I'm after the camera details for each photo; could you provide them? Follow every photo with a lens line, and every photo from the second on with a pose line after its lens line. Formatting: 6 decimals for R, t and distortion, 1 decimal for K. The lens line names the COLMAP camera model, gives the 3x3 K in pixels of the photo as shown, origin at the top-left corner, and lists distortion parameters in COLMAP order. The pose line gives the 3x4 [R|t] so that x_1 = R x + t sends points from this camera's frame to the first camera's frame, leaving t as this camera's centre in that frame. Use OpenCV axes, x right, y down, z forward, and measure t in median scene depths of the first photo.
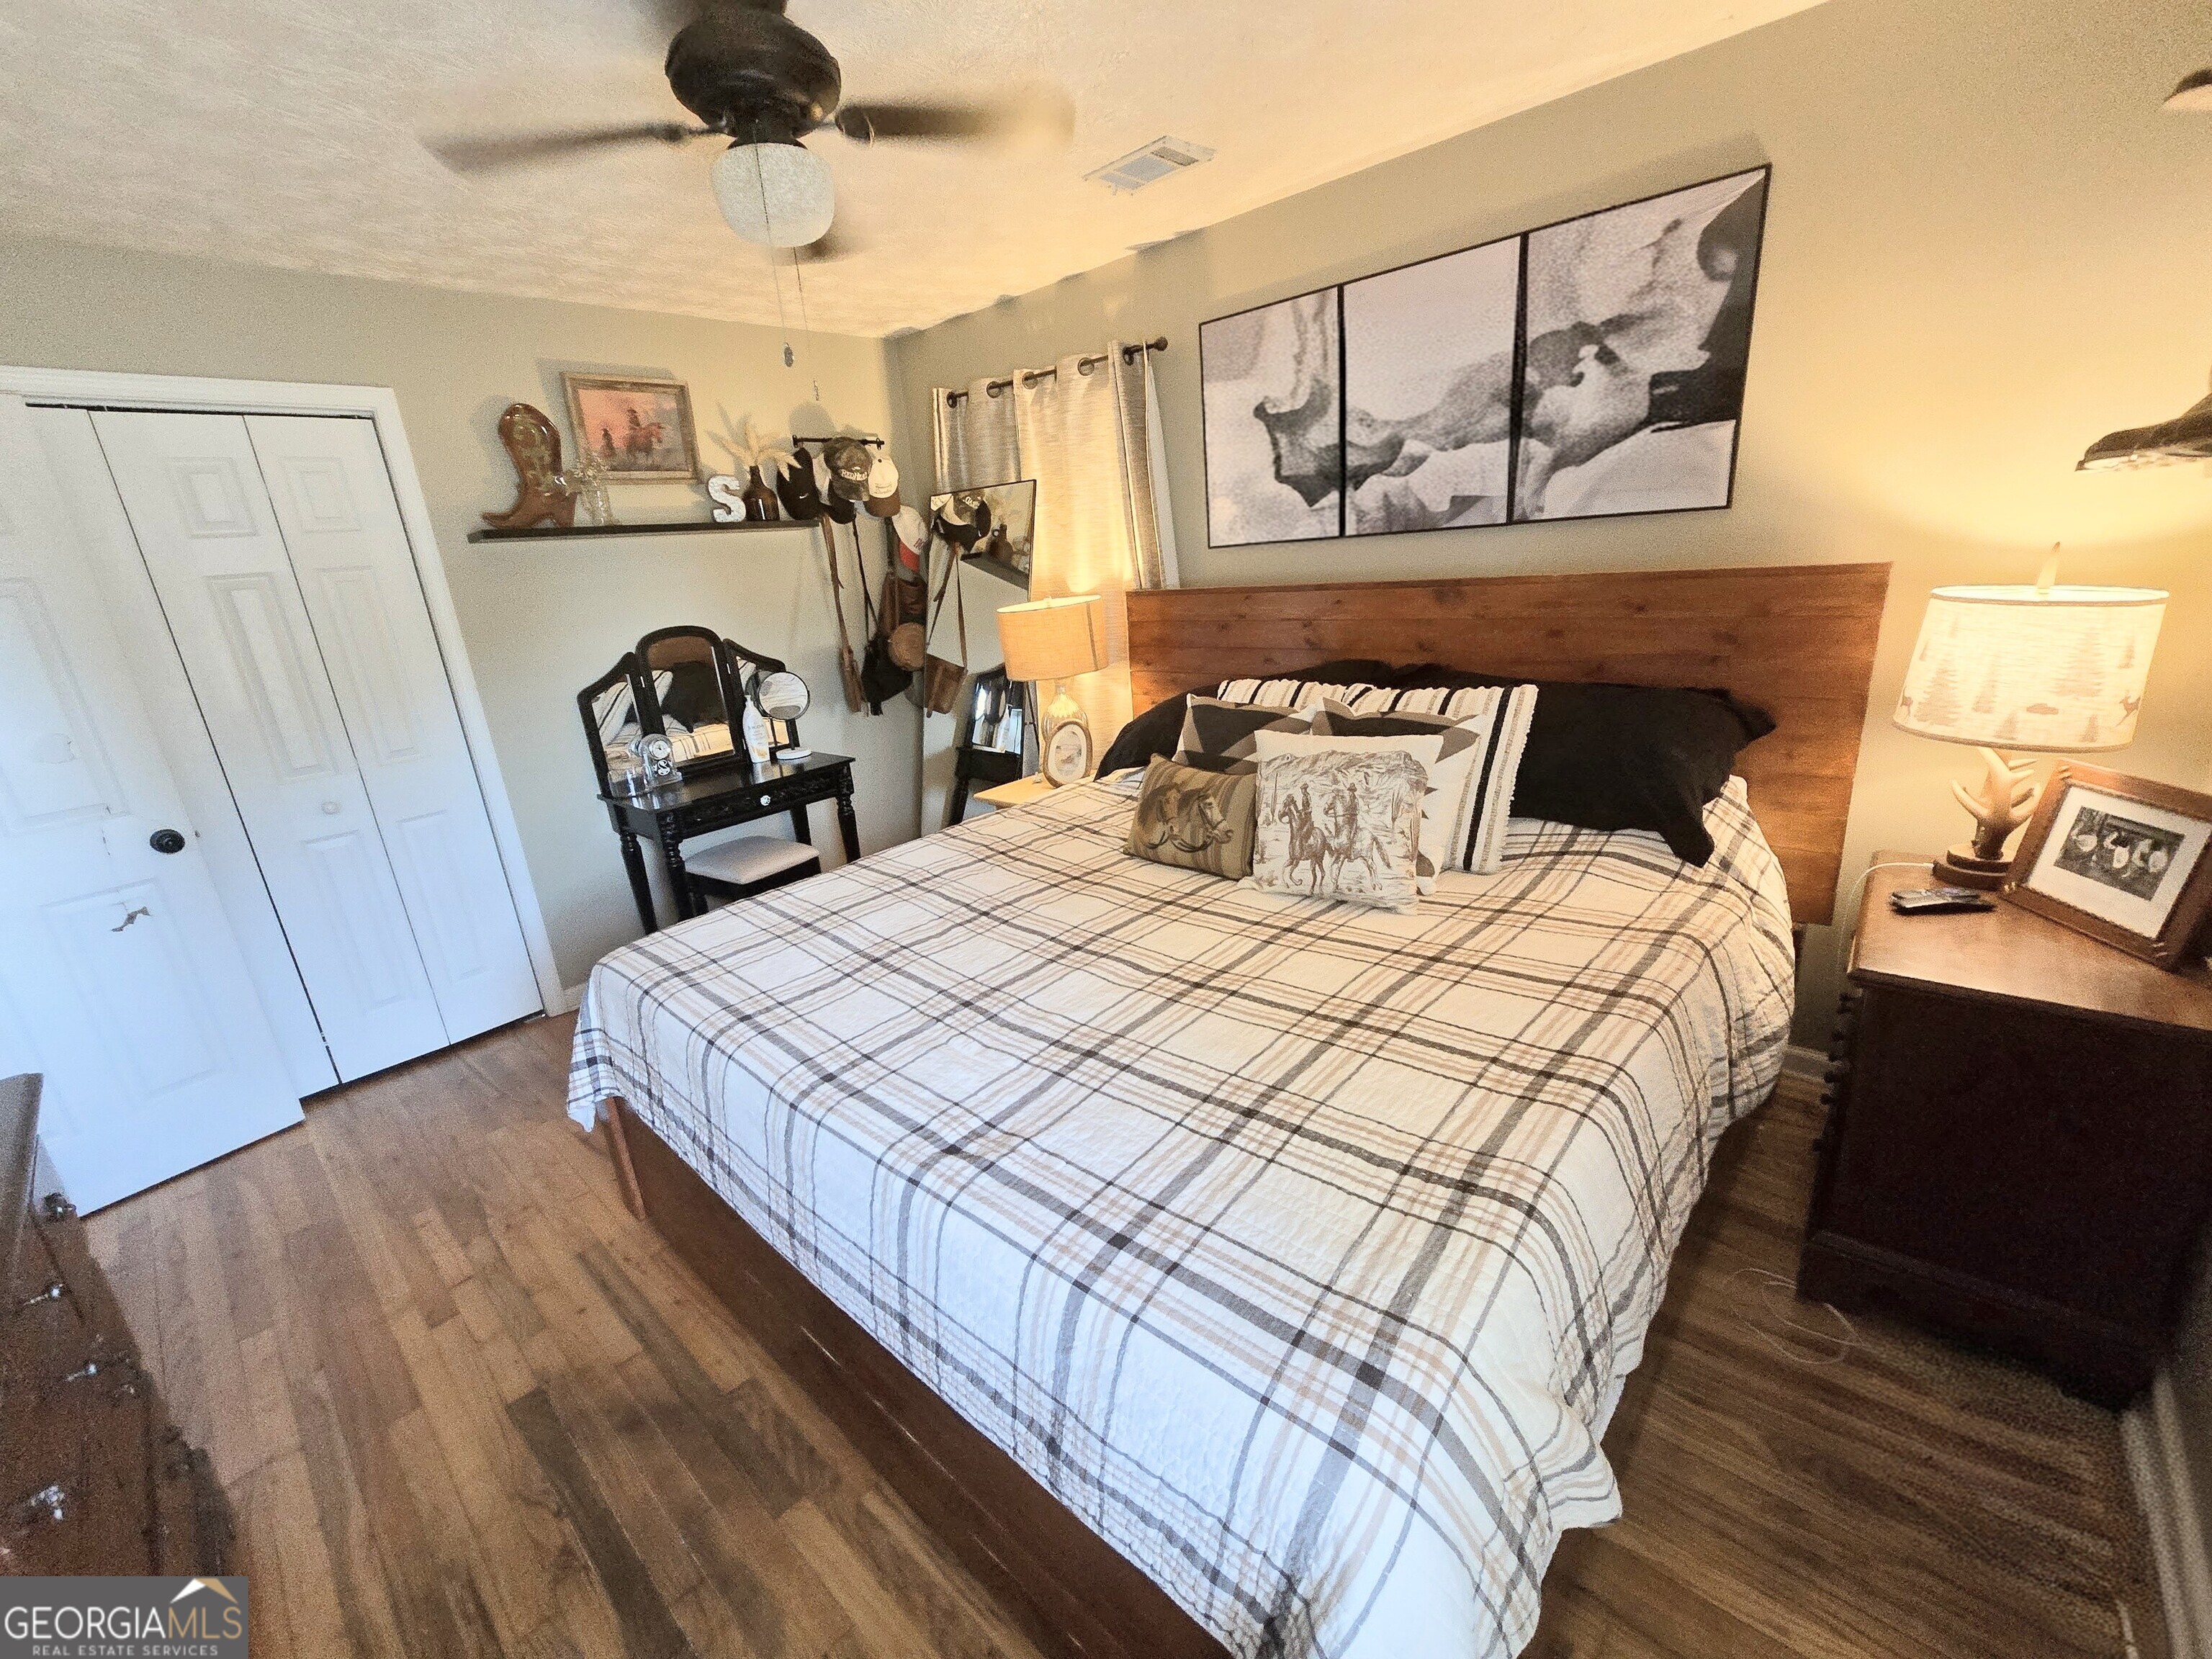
lens RADIAL K [[905.9, 0, 1106.0], [0, 905.9, 829.5], [0, 0, 1]] dist [-0.002412, -0.000067]
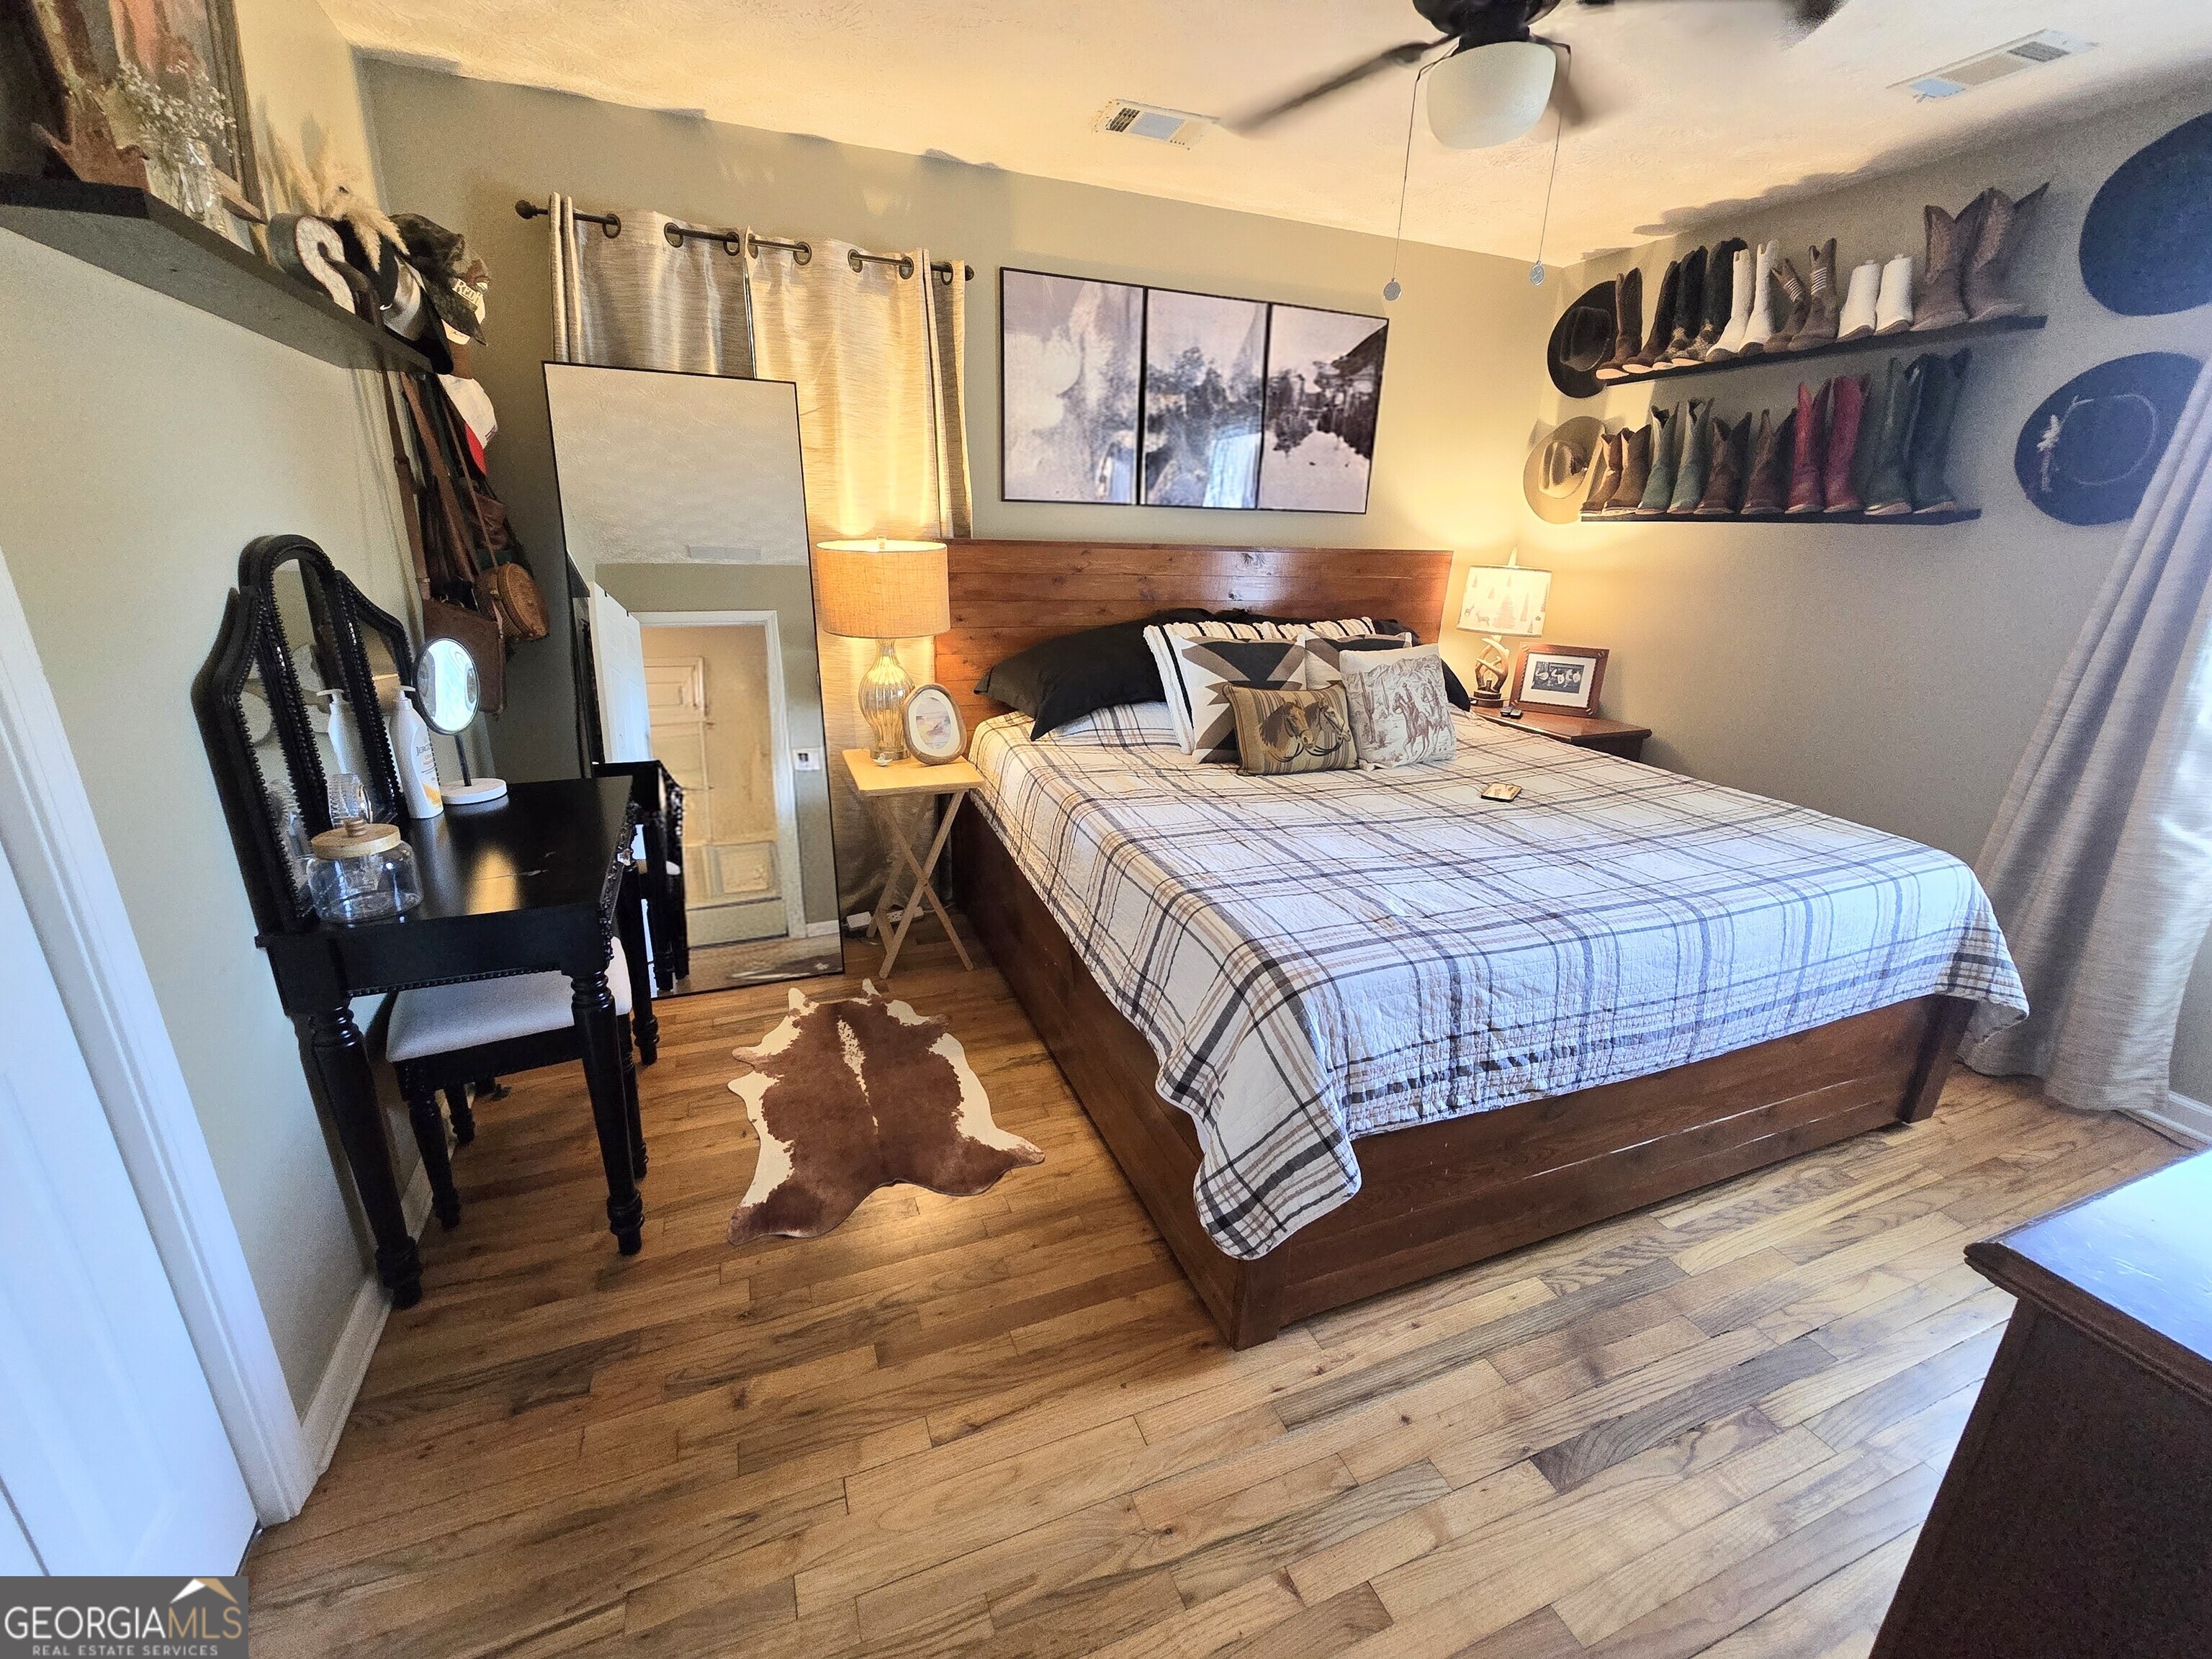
lens RADIAL K [[891.9, 0, 1106.0], [0, 891.9, 829.5], [0, 0, 1]] dist [-0.001462, -0.000073]
pose [[0.438086, -0.203483, 0.875600, -0.921669], [0.205503, 0.970920, 0.122817, -0.071061], [-0.875128, 0.126134, 0.467163, 0.595697]]
